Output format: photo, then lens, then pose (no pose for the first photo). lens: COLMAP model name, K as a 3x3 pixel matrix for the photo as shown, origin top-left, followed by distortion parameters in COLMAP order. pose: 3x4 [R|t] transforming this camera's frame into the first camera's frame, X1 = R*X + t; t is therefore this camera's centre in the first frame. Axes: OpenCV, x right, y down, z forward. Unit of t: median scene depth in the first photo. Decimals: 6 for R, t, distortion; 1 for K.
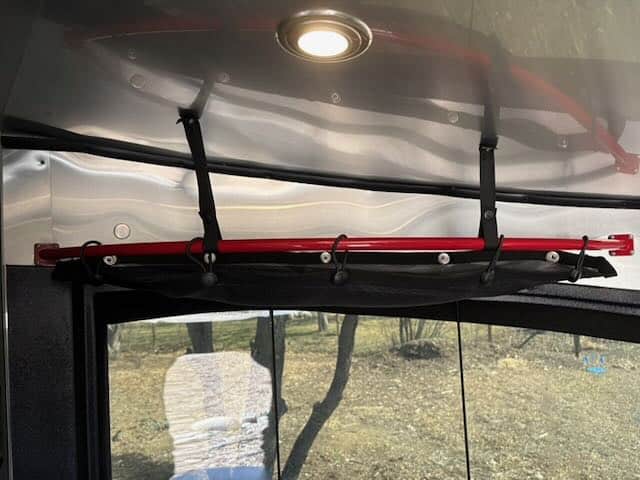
lens RADIAL K [[481.2, 0, 320.0], [0, 481.2, 240.0], [0, 0, 1]] dist [0.003977, -0.005056]
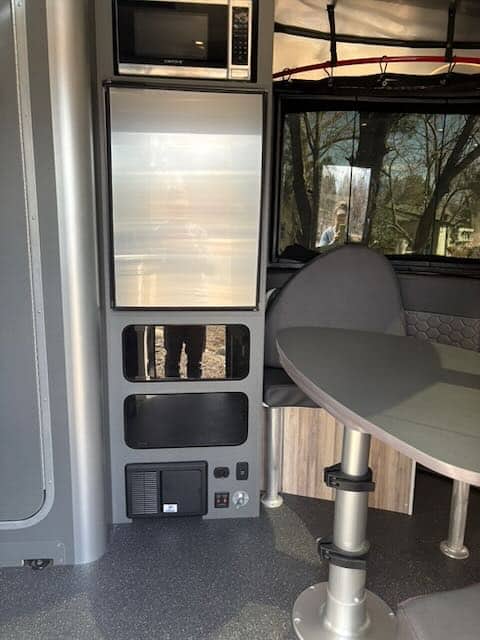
lens RADIAL K [[481.2, 0, 237.1], [0, 481.2, 321.4], [0, 0, 1]] dist [0.003977, -0.005056]
pose [[0.923762, 0.149533, -0.352566, 0.034165], [-0.059993, 0.965758, 0.252415, 0.059433], [0.378238, -0.212020, 0.901101, -0.149027]]
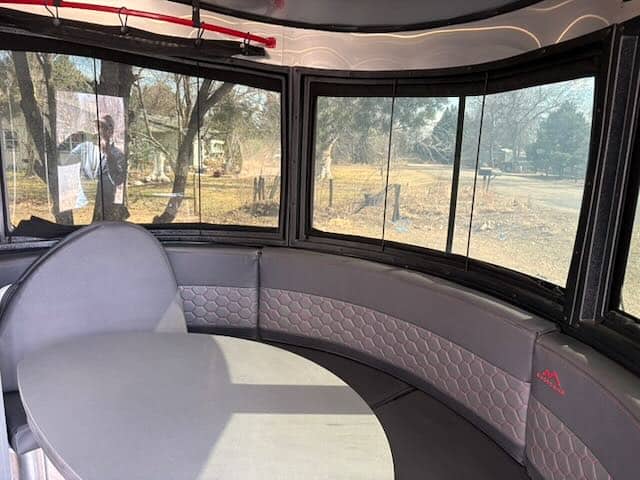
lens RADIAL K [[481.2, 0, 320.0], [0, 481.2, 240.0], [0, 0, 1]] dist [0.003977, -0.005056]
pose [[0.961909, 0.039250, 0.270536, 0.027435], [-0.103022, 0.968721, 0.225757, 0.033135], [-0.253213, -0.245029, 0.935866, -0.117878]]
